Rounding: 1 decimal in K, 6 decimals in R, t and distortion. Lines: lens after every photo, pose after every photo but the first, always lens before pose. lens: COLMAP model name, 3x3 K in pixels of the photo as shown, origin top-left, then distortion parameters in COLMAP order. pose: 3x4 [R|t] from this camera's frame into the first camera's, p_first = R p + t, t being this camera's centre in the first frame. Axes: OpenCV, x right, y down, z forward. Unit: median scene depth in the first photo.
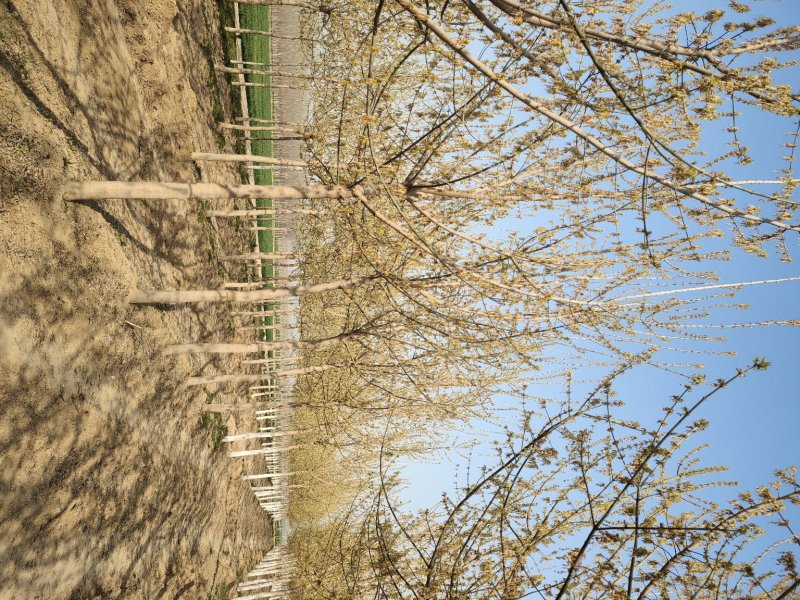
lens RADIAL K [[619.8, 0, 402.3], [0, 619.8, 299.8], [0, 0, 1]] dist [-0.002633, -0.006102]
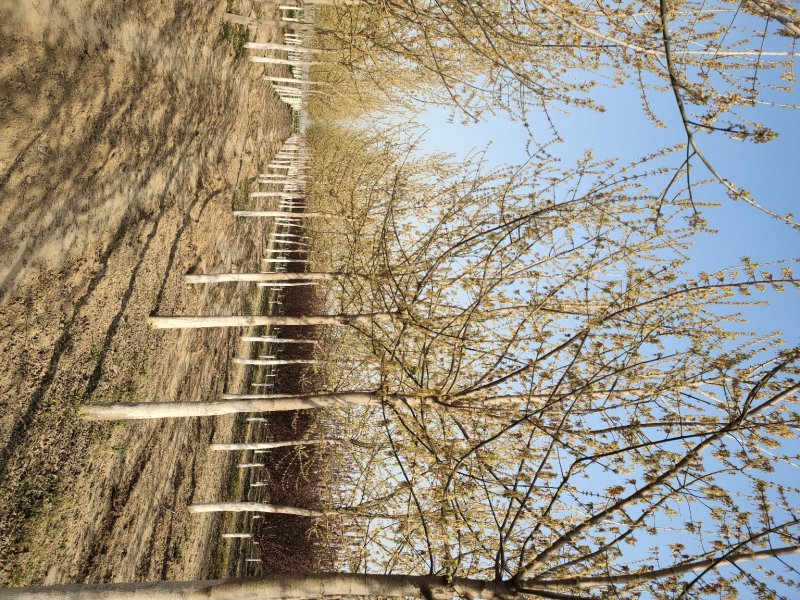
lens RADIAL K [[619.8, 0, 397.7], [0, 619.8, 300.8], [0, 0, 1]] dist [-0.002633, -0.006102]
pose [[0.987408, 0.157501, 0.014765, -0.005952], [-0.135212, 0.791841, 0.595572, -0.123864], [0.082111, -0.590069, 0.803167, 0.005247]]
